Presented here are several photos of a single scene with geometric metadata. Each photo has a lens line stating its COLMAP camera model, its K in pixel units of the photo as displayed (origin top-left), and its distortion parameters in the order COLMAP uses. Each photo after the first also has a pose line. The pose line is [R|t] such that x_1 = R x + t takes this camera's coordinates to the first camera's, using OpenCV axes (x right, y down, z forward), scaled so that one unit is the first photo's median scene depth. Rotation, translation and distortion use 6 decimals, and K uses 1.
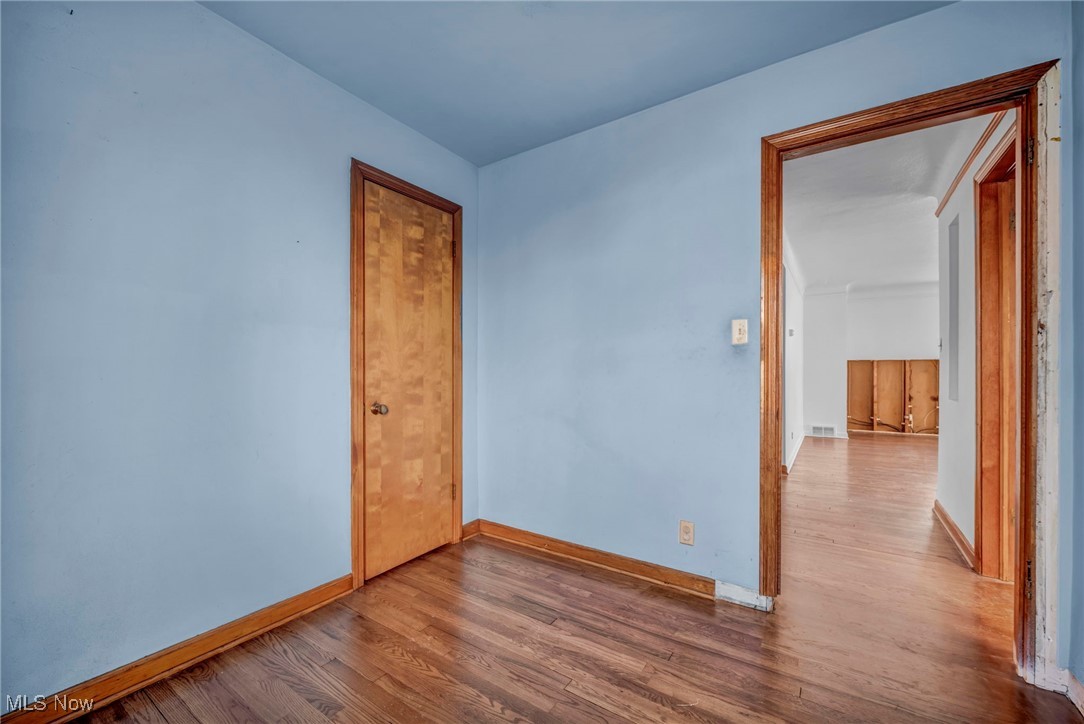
lens RADIAL K [[430.2, 0, 546.7], [0, 430.2, 372.0], [0, 0, 1]] dist [-0.001586, -0.001118]
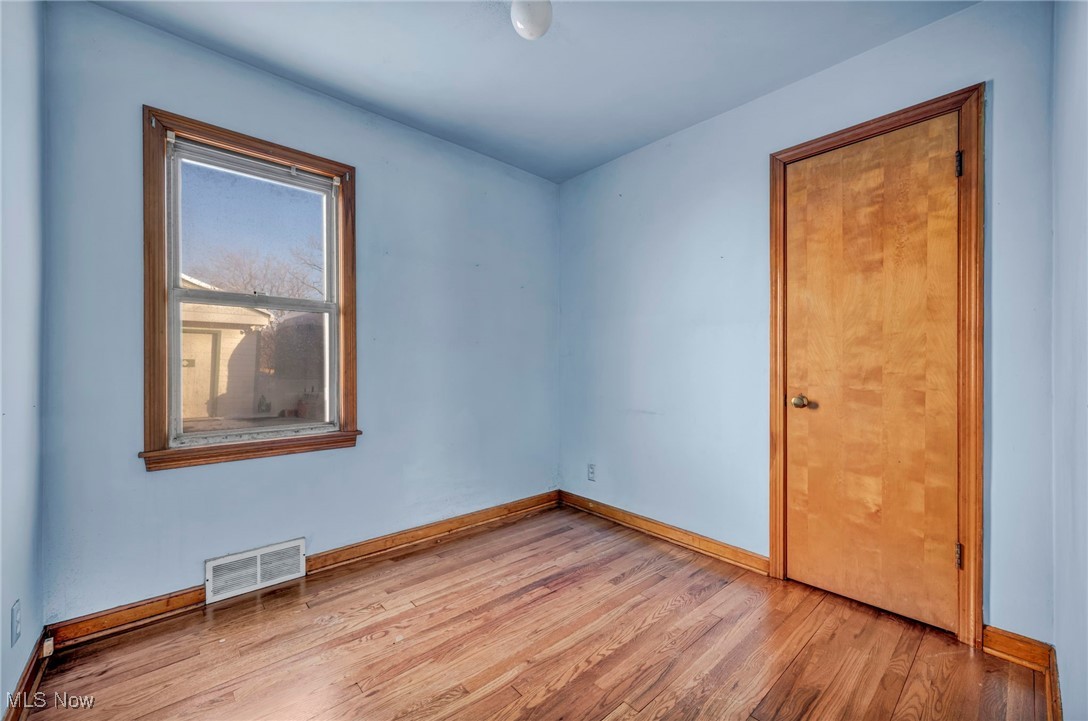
lens RADIAL K [[431.8, 0, 549.0], [0, 431.8, 366.0], [0, 0, 1]] dist [-0.001586, -0.001118]
pose [[-0.250798, -0.002129, -0.968037, 0.598300], [-0.006641, 0.999978, -0.000478, 0.011490], [0.968017, 0.006309, -0.250806, 0.656914]]
